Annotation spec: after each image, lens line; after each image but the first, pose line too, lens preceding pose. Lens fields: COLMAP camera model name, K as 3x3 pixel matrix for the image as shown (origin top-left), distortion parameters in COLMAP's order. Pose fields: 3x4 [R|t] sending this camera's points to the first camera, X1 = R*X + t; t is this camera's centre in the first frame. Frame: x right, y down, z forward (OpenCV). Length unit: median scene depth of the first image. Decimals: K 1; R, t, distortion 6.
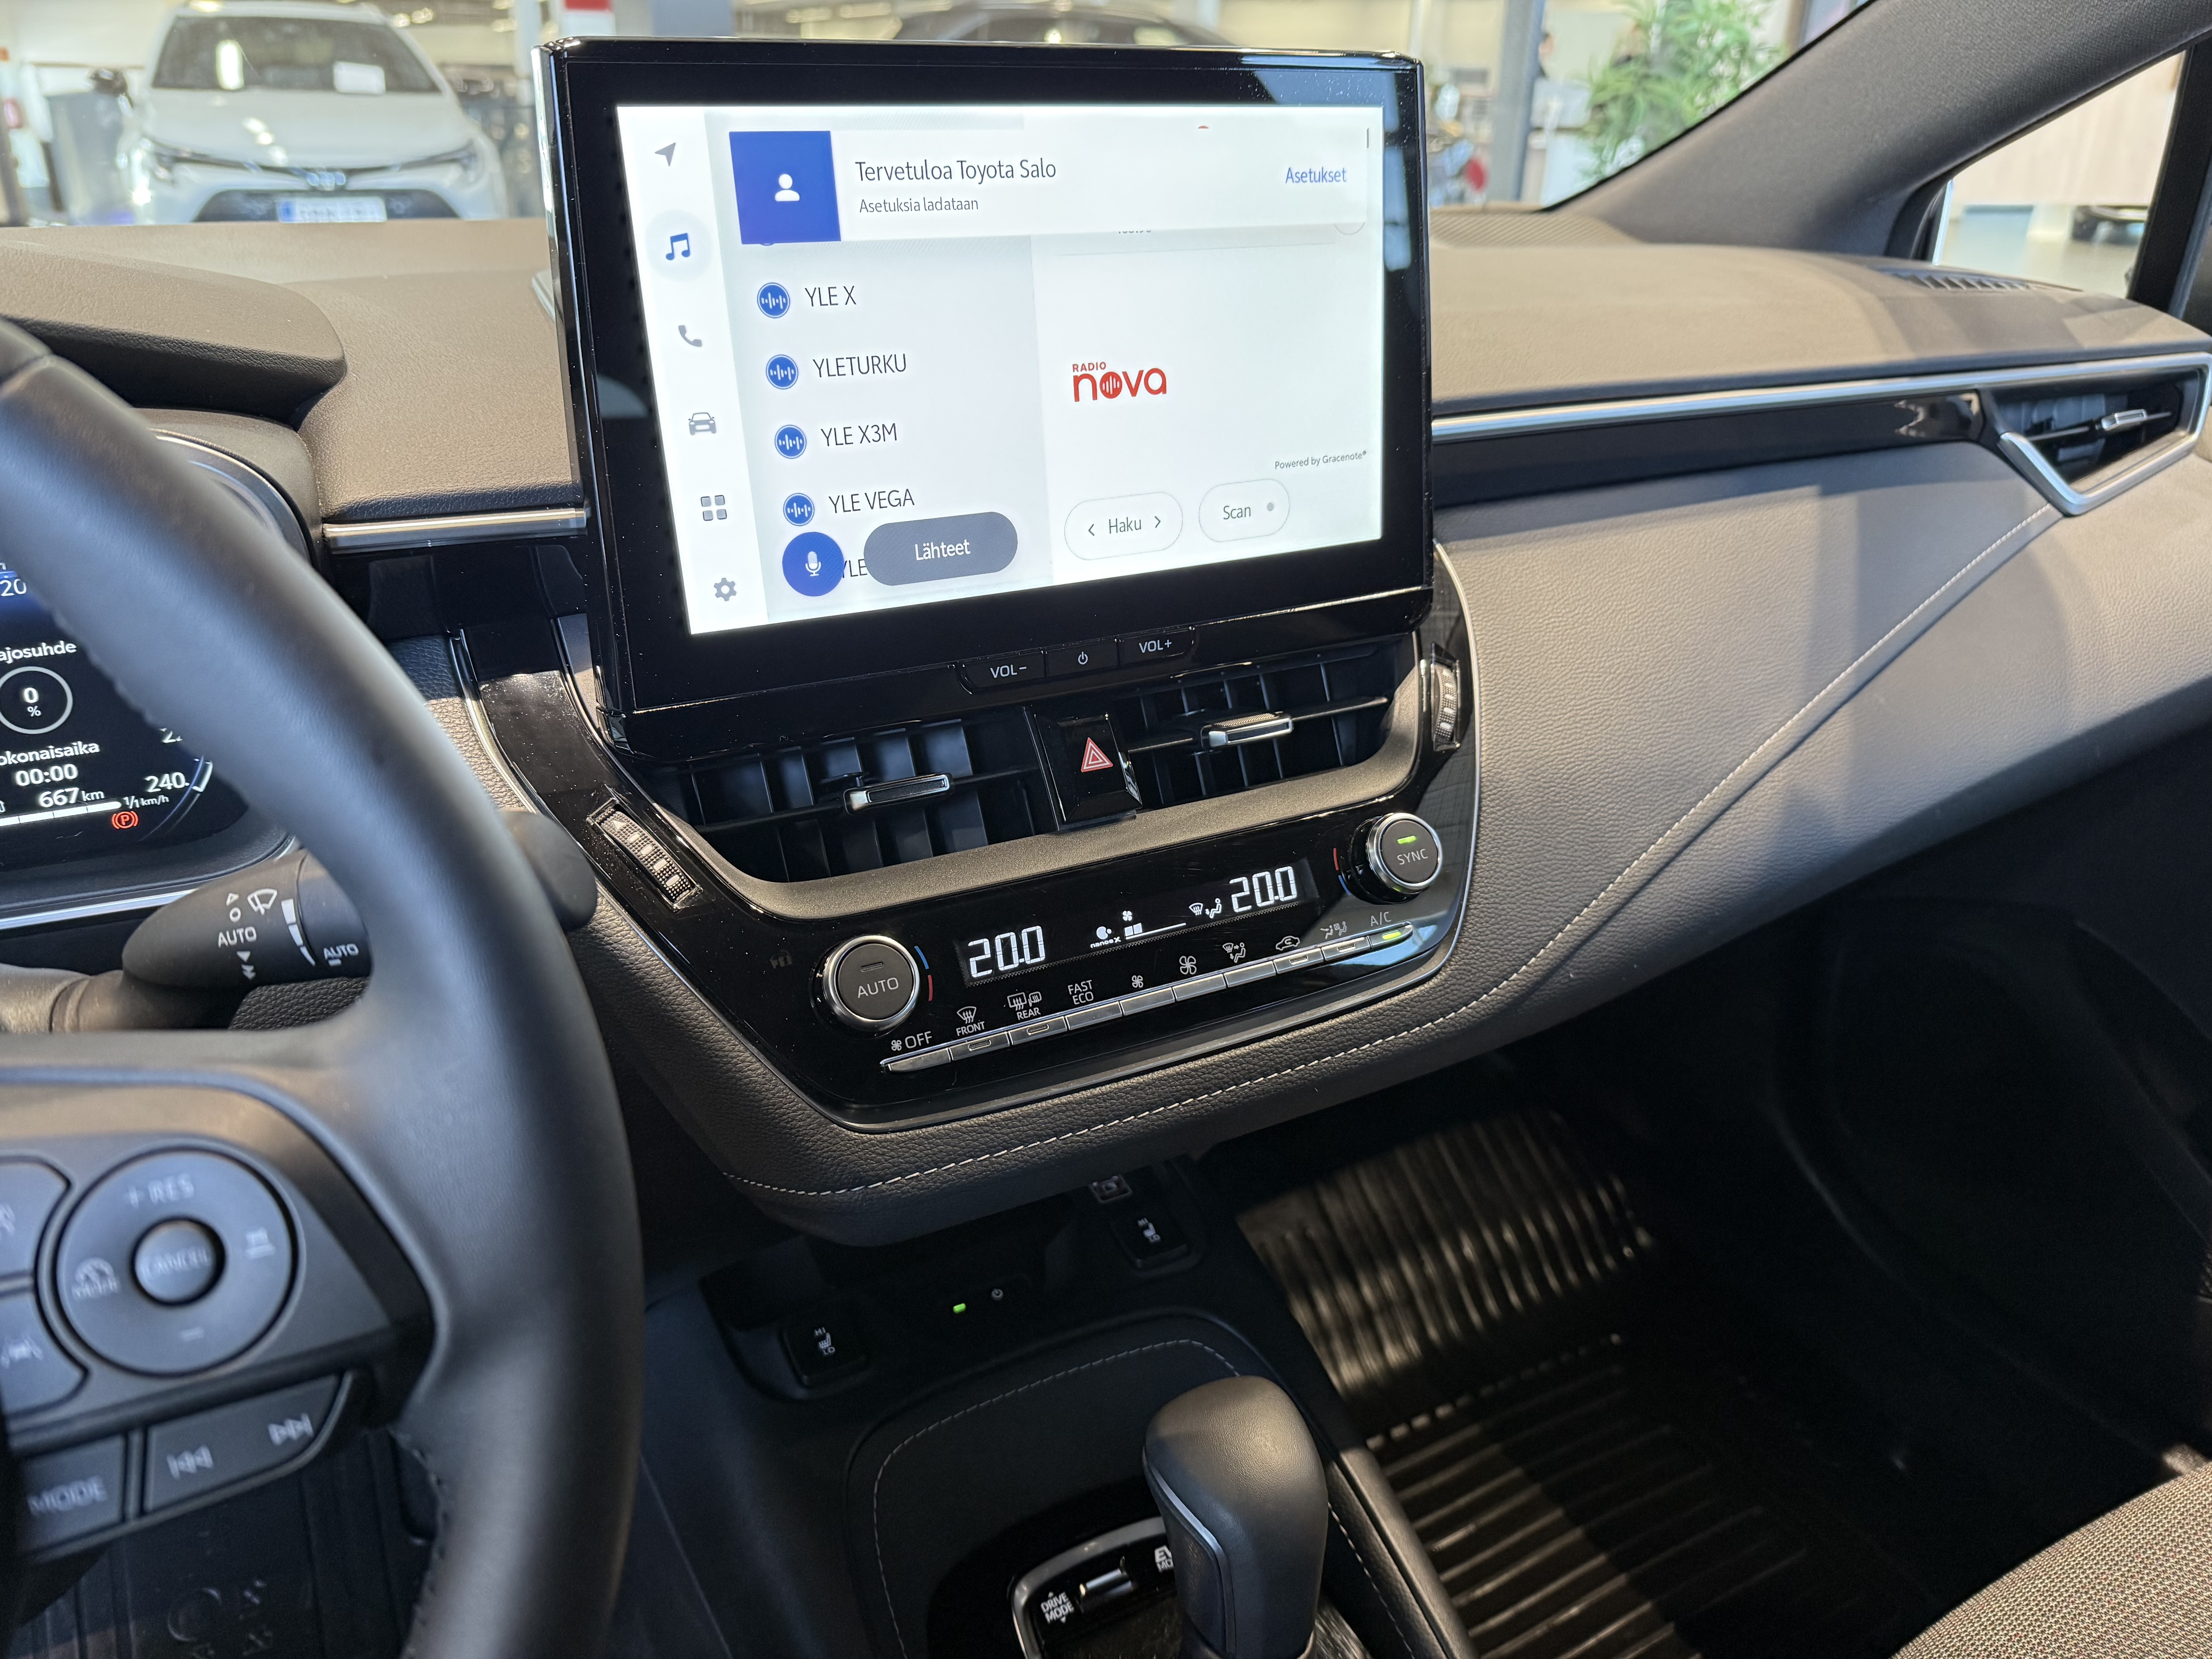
lens RADIAL K [[1576.1, 0, 1089.0], [0, 1576.1, 797.5], [0, 0, 1]] dist [0.016371, -0.024434]
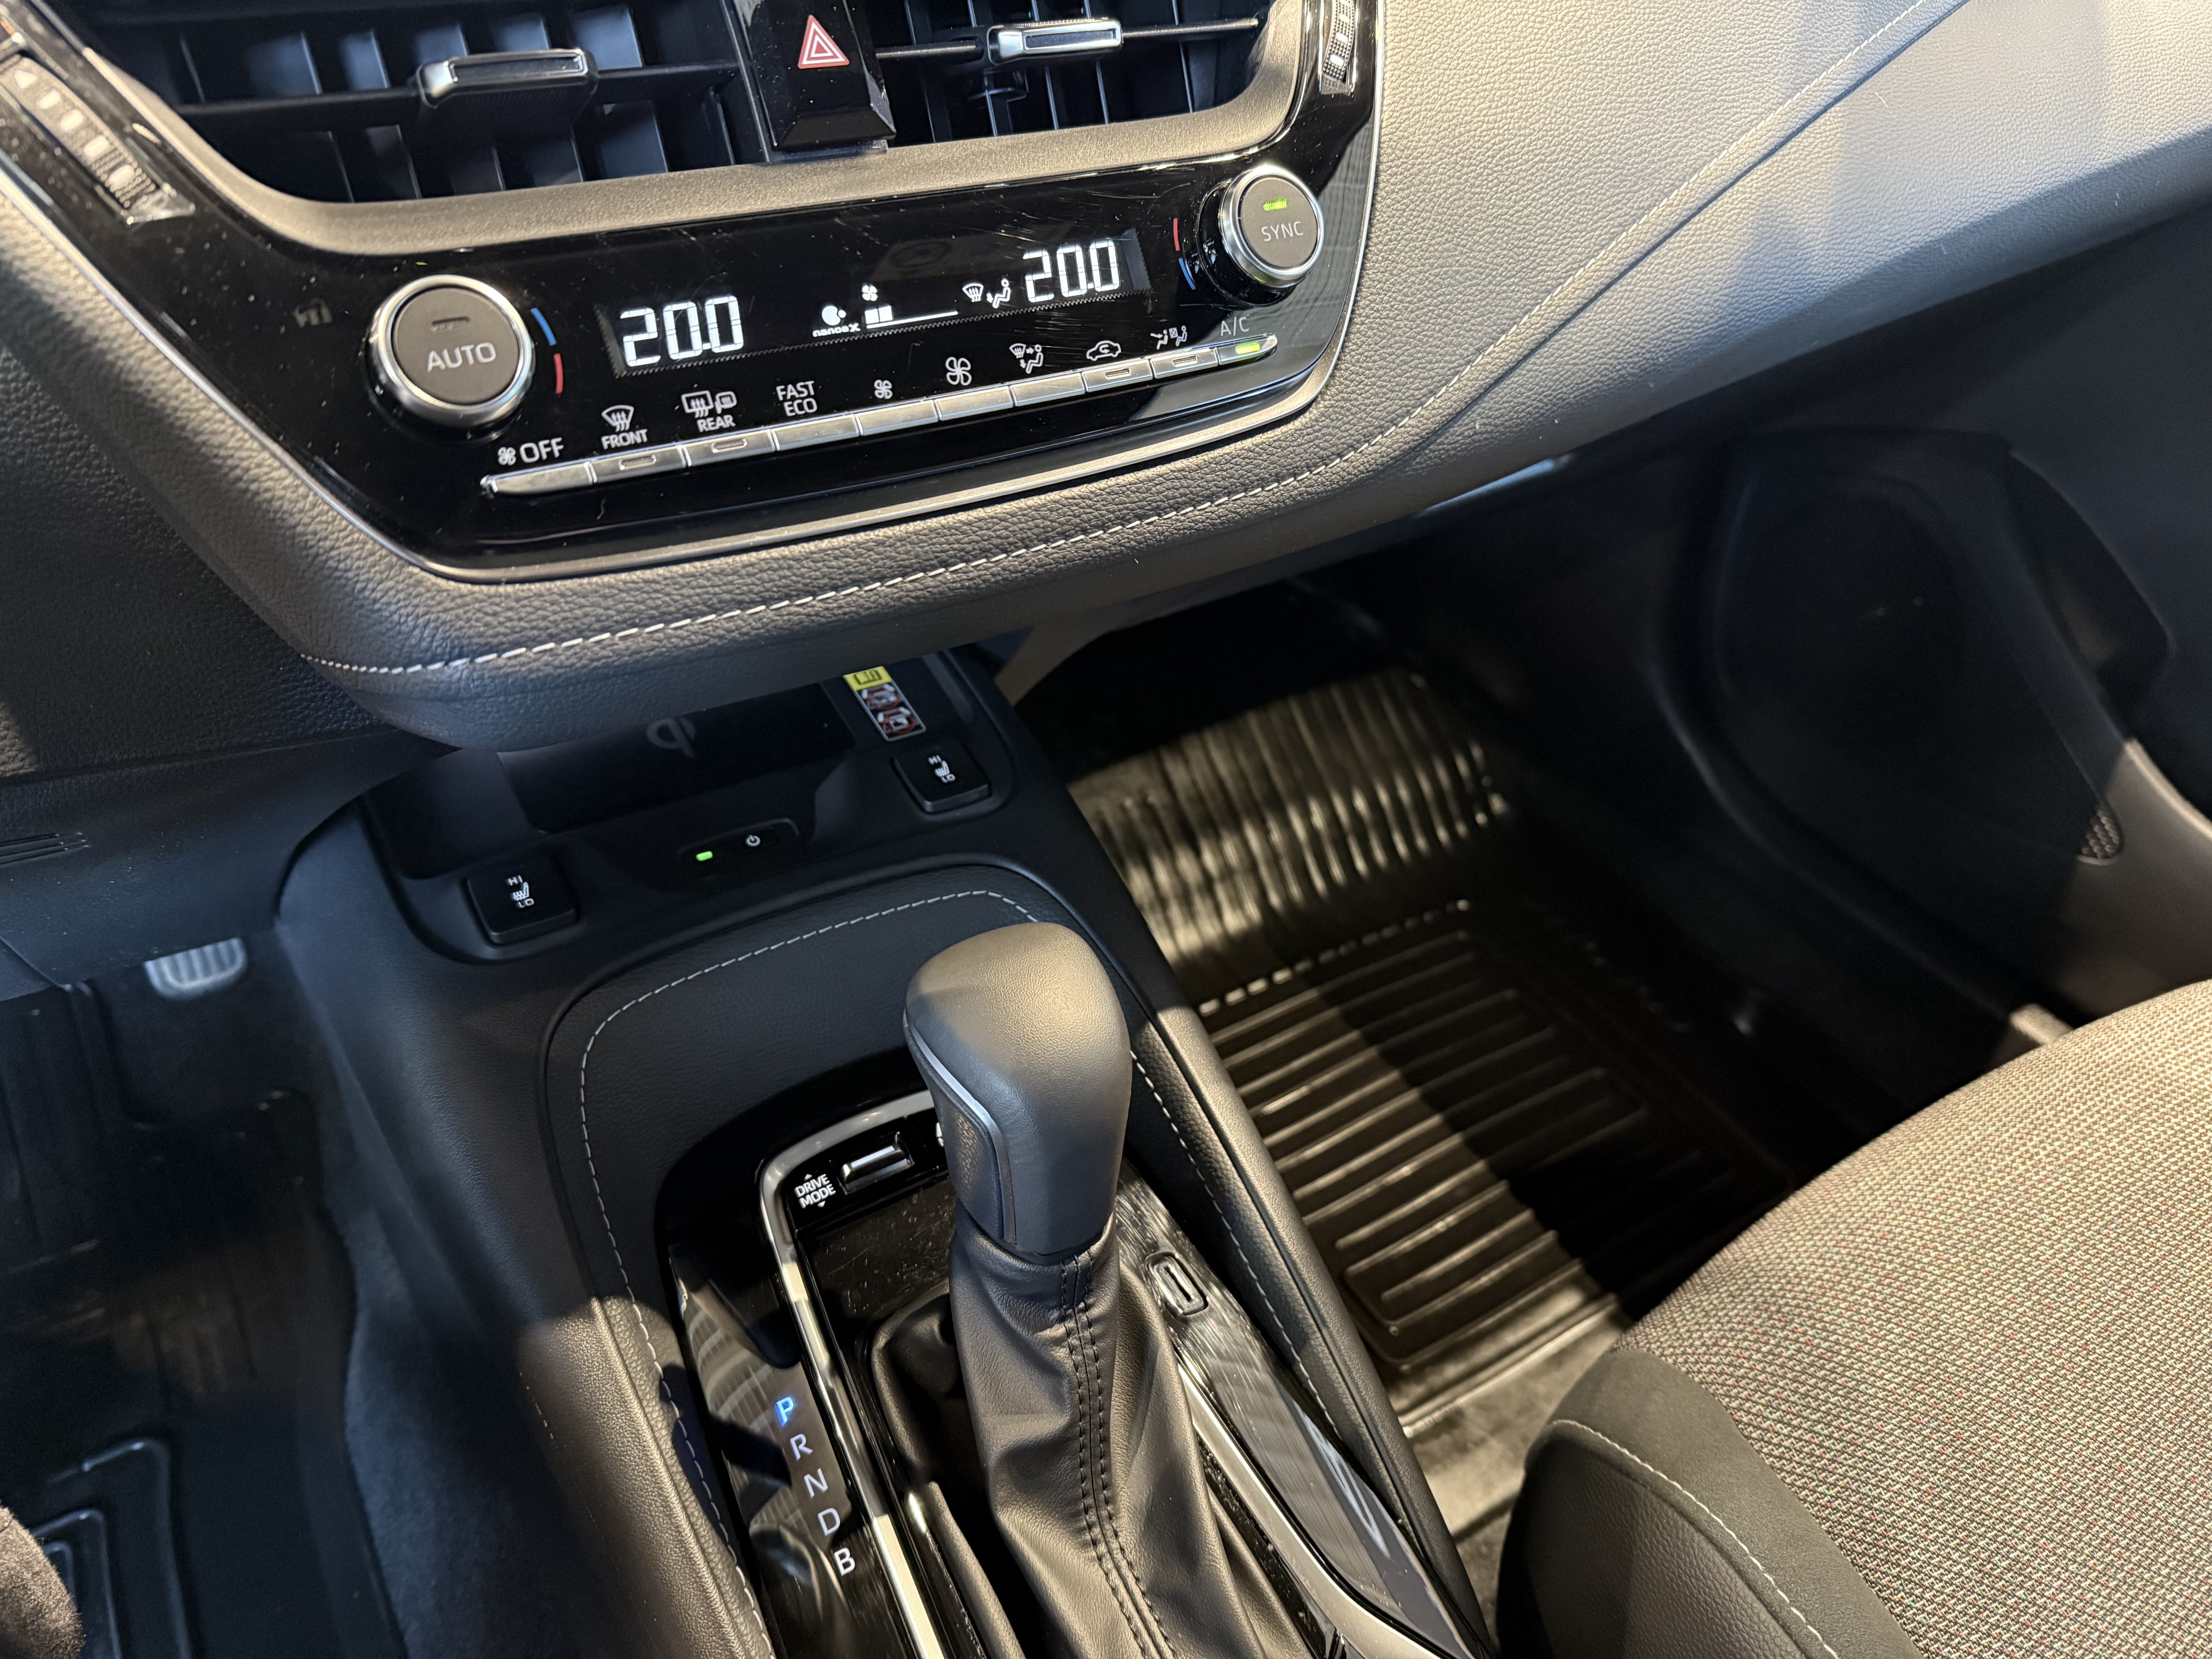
lens RADIAL K [[1576.1, 0, 1103.2], [0, 1576.1, 821.9], [0, 0, 1]] dist [0.016371, -0.024434]
pose [[0.995554, 0.002339, 0.094168, 0.057945], [-0.027119, 0.964483, 0.262749, 0.107022], [-0.090209, -0.264135, 0.960258, 0.251413]]
